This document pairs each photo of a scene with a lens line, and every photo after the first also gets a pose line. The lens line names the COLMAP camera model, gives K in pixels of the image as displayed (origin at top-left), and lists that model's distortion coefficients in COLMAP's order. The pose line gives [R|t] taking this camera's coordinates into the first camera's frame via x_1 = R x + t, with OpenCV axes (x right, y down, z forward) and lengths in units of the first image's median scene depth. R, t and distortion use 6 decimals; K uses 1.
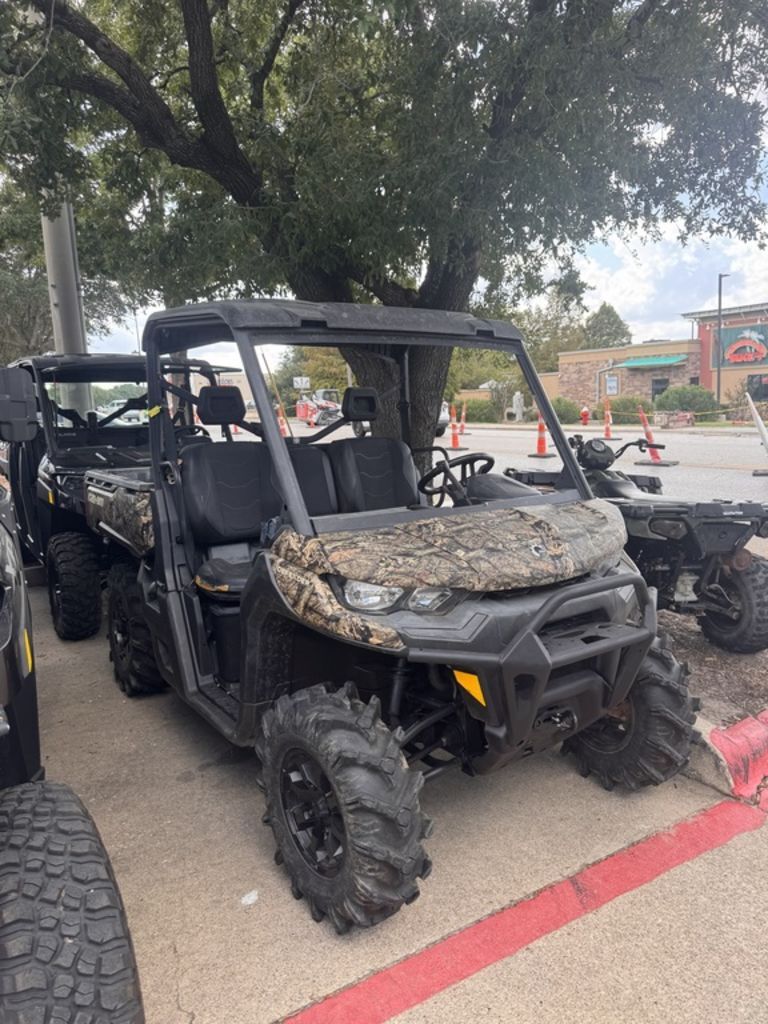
lens RADIAL K [[722.2, 0, 385.3], [0, 722.2, 506.0], [0, 0, 1]] dist [0.026174, -0.014751]
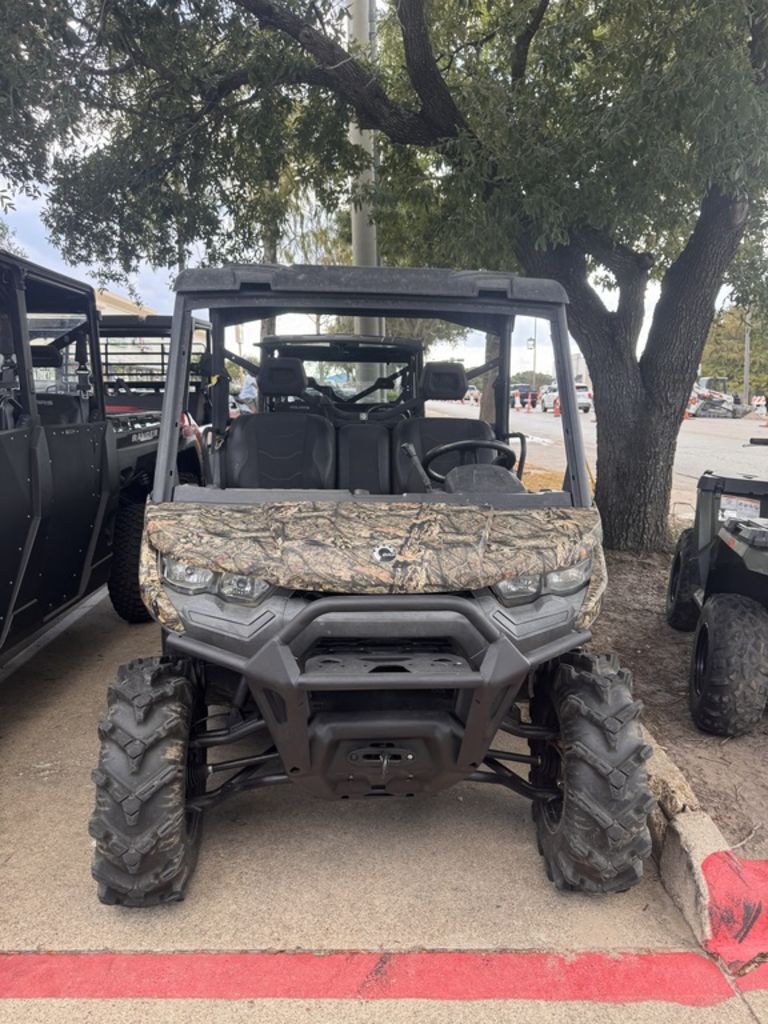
lens RADIAL K [[722.2, 0, 388.7], [0, 722.2, 514.4], [0, 0, 1]] dist [0.026174, -0.014751]
pose [[0.858669, 0.114586, -0.499557, 0.647403], [-0.100269, 0.993410, 0.055515, -0.029110], [0.502626, 0.002421, 0.864500, 0.306289]]
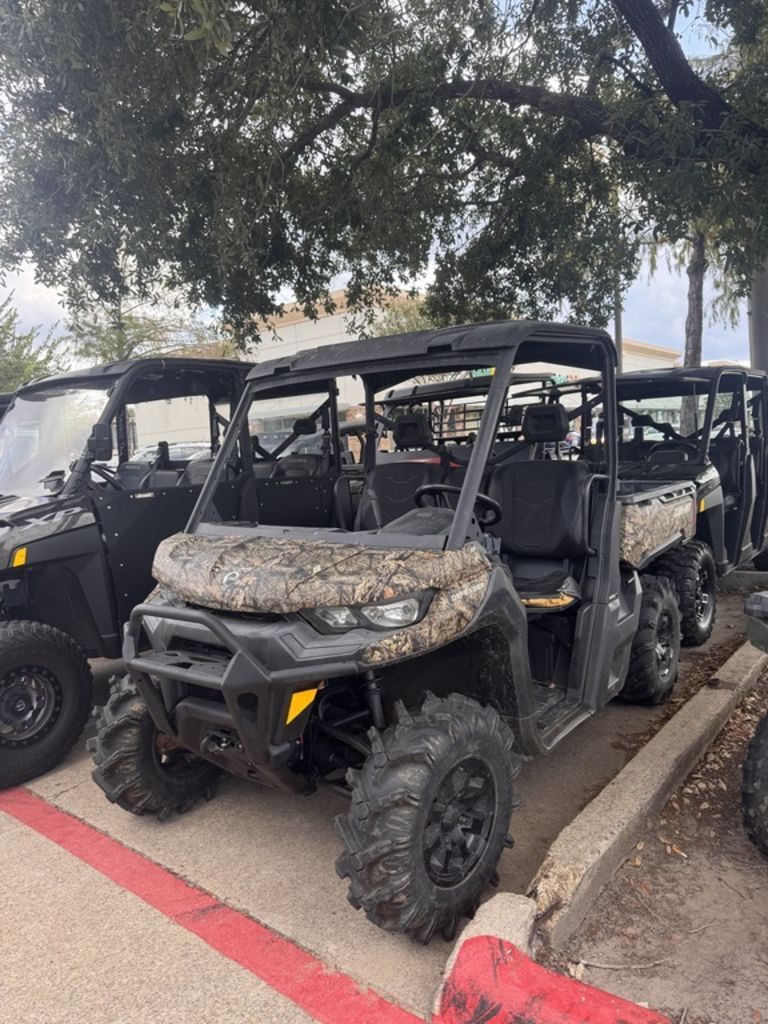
lens RADIAL K [[722.2, 0, 388.7], [0, 722.2, 519.7], [0, 0, 1]] dist [0.026174, -0.014751]
pose [[0.316397, 0.097249, -0.943629, 1.301918], [-0.087314, 0.993494, 0.073112, -0.119923], [0.944600, 0.059259, 0.322829, 0.910824]]
